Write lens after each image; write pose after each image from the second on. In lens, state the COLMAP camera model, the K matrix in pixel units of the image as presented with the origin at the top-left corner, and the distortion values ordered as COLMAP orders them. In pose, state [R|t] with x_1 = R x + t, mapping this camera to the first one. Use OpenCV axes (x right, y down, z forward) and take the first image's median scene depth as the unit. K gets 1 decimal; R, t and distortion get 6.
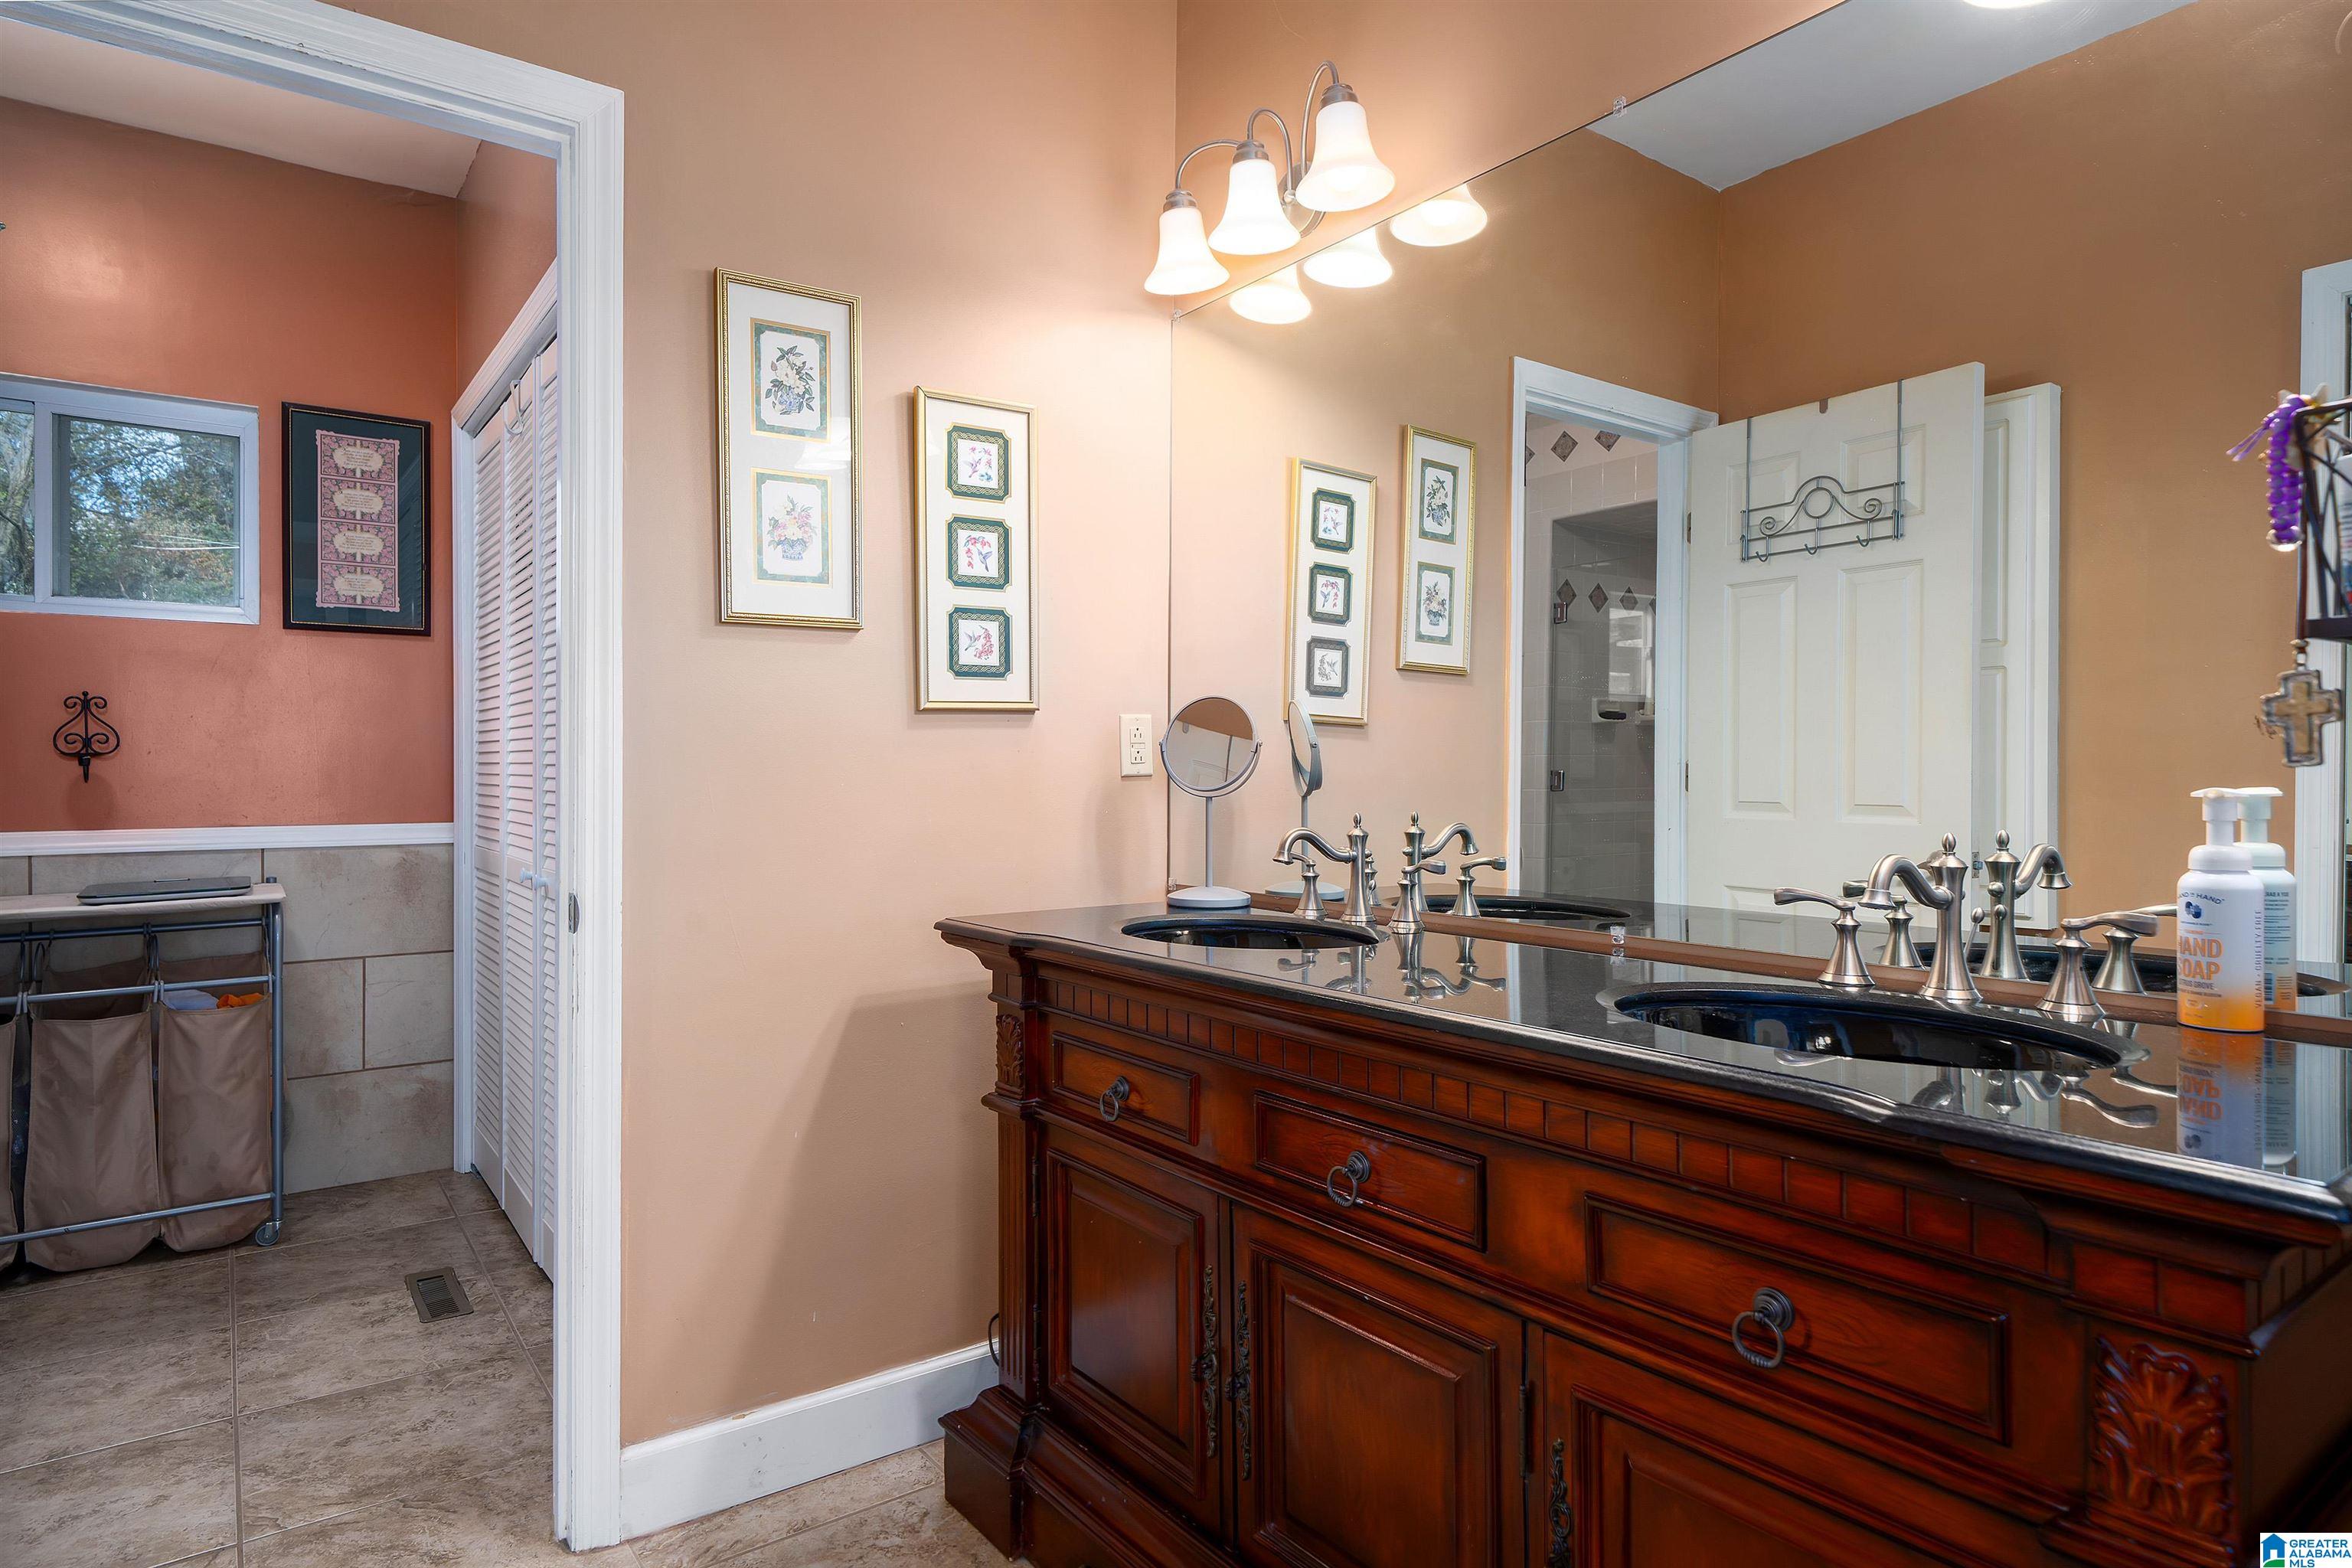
lens RADIAL K [[1312.6, 0, 1175.5], [0, 1312.6, 778.4], [0, 0, 1]] dist [-0.001582, 0.000739]
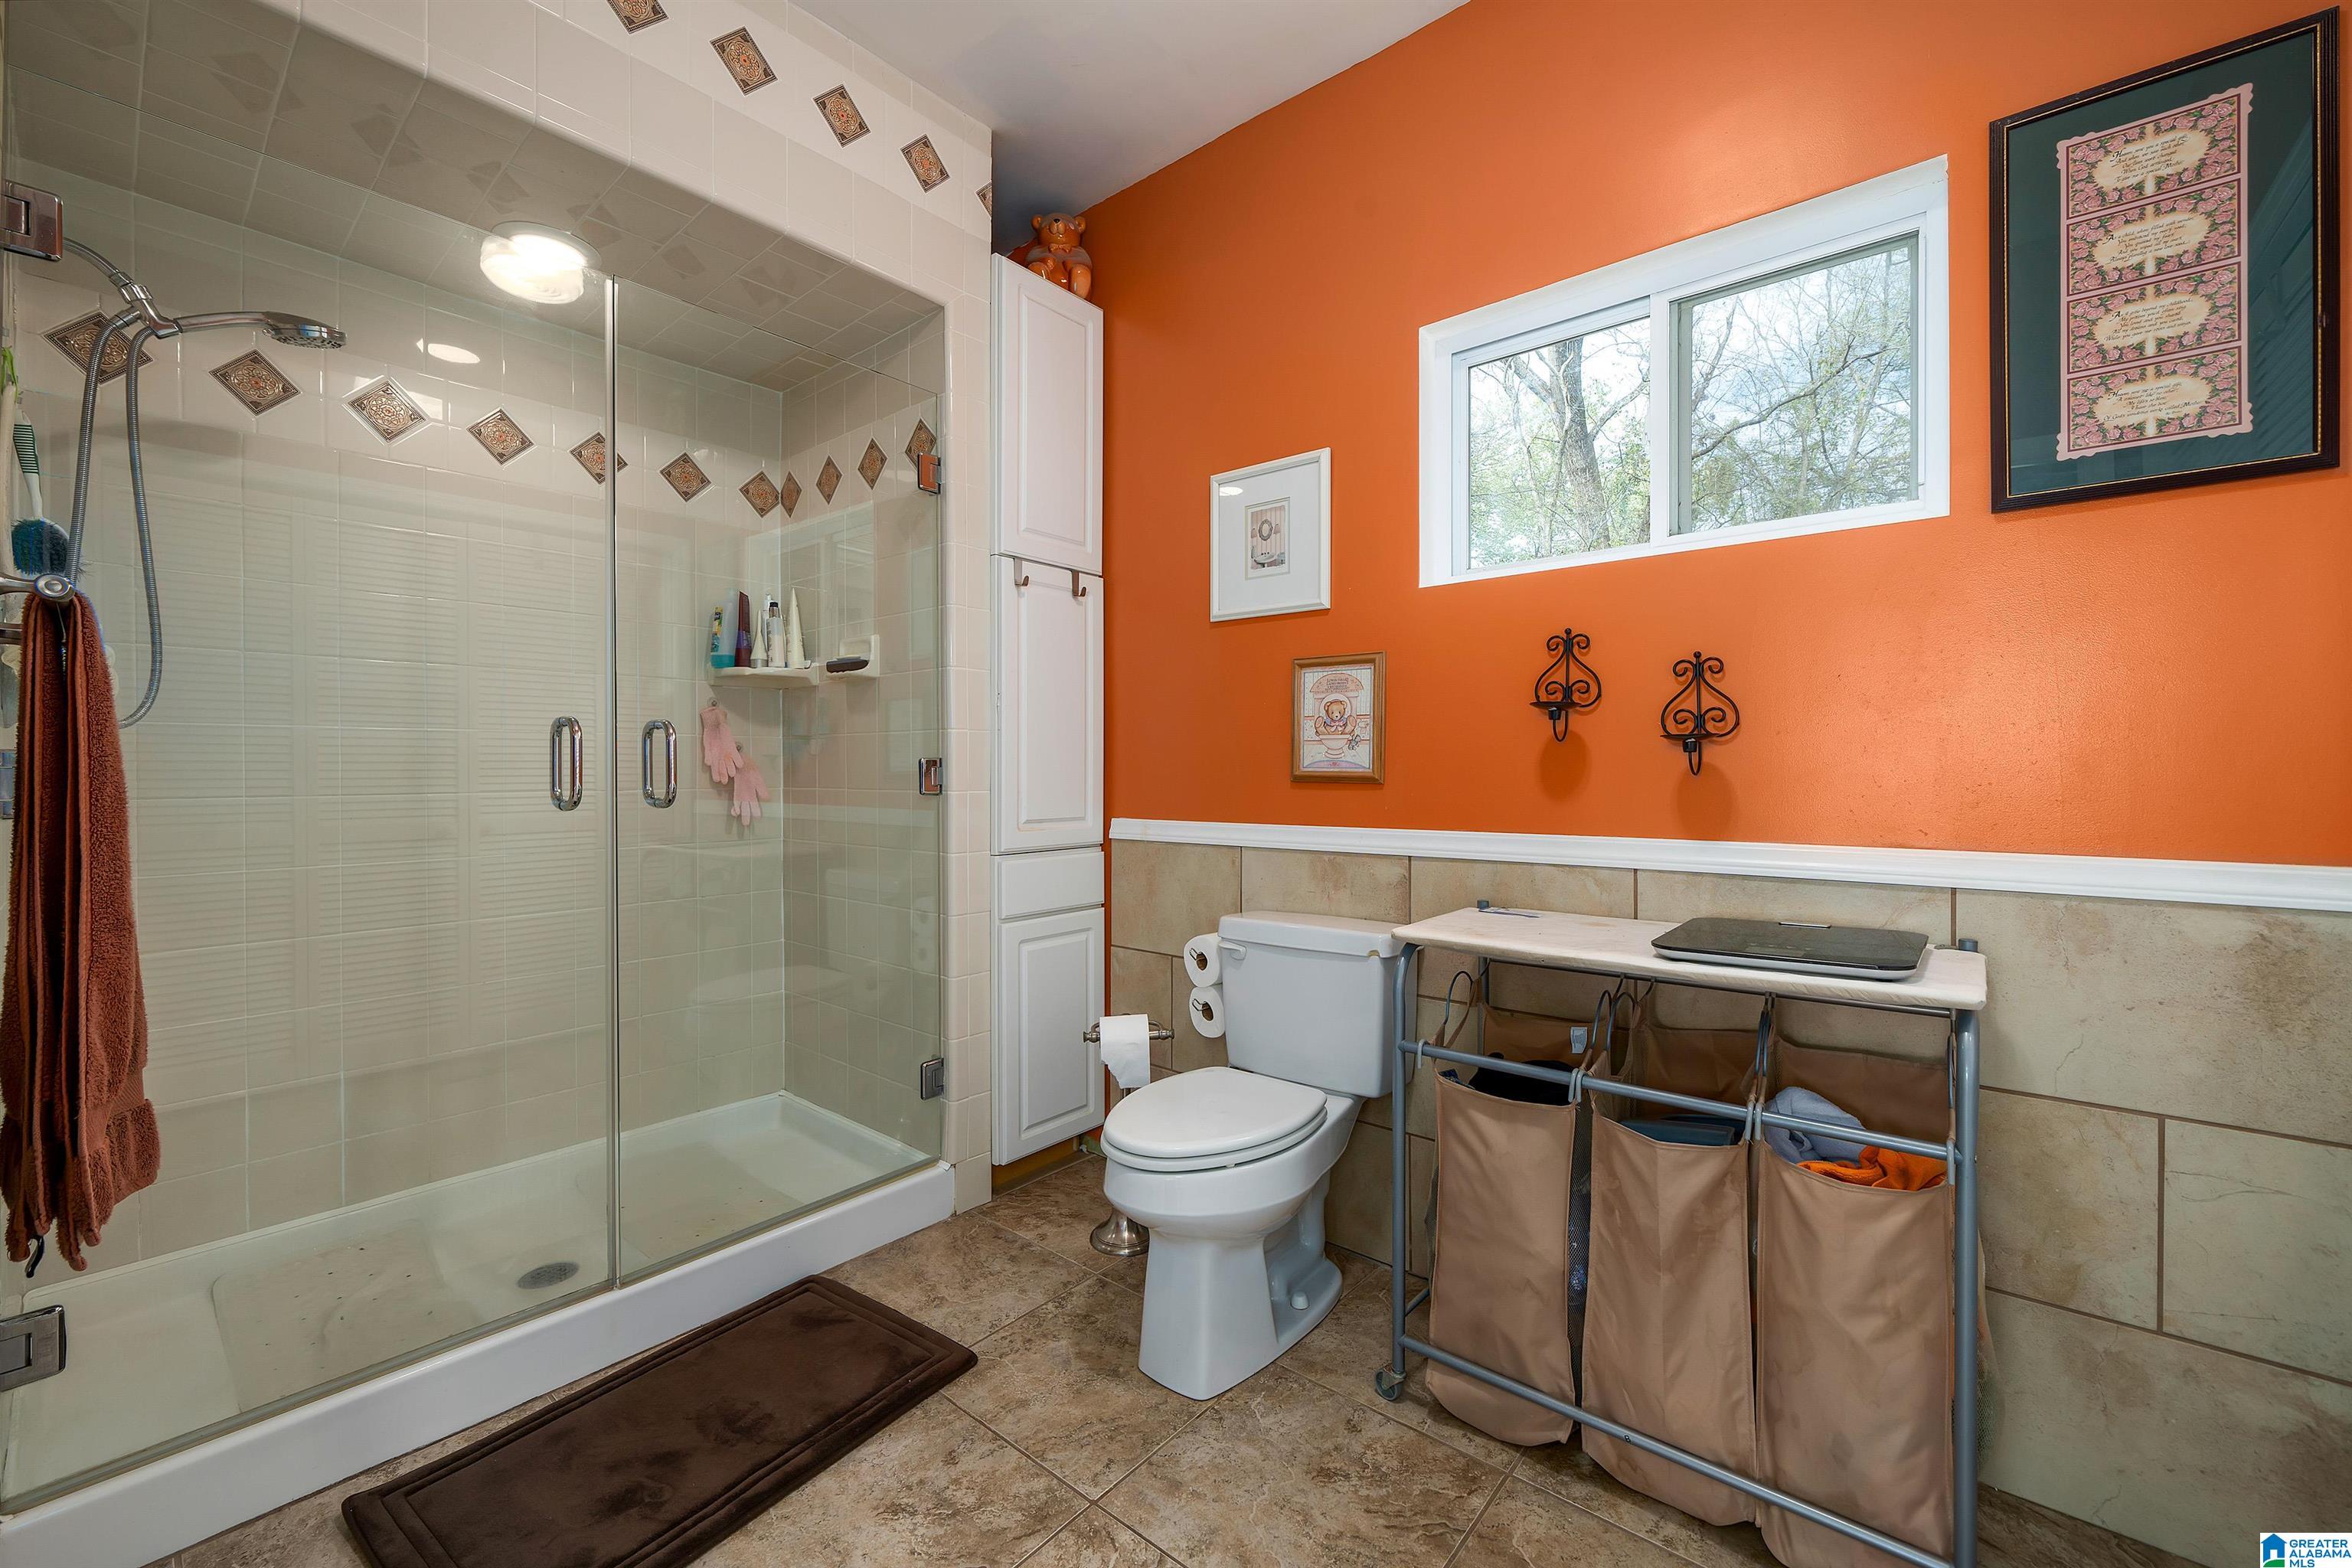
lens RADIAL K [[931.5, 0, 1178.8], [0, 931.5, 773.0], [0, 0, 1]] dist [-0.003194, 0.000163]
pose [[0.228680, -0.000108, -0.973502, -0.389584], [-0.004245, 0.999990, -0.001108, 0.003572], [0.973492, 0.004386, 0.228677, 0.598177]]
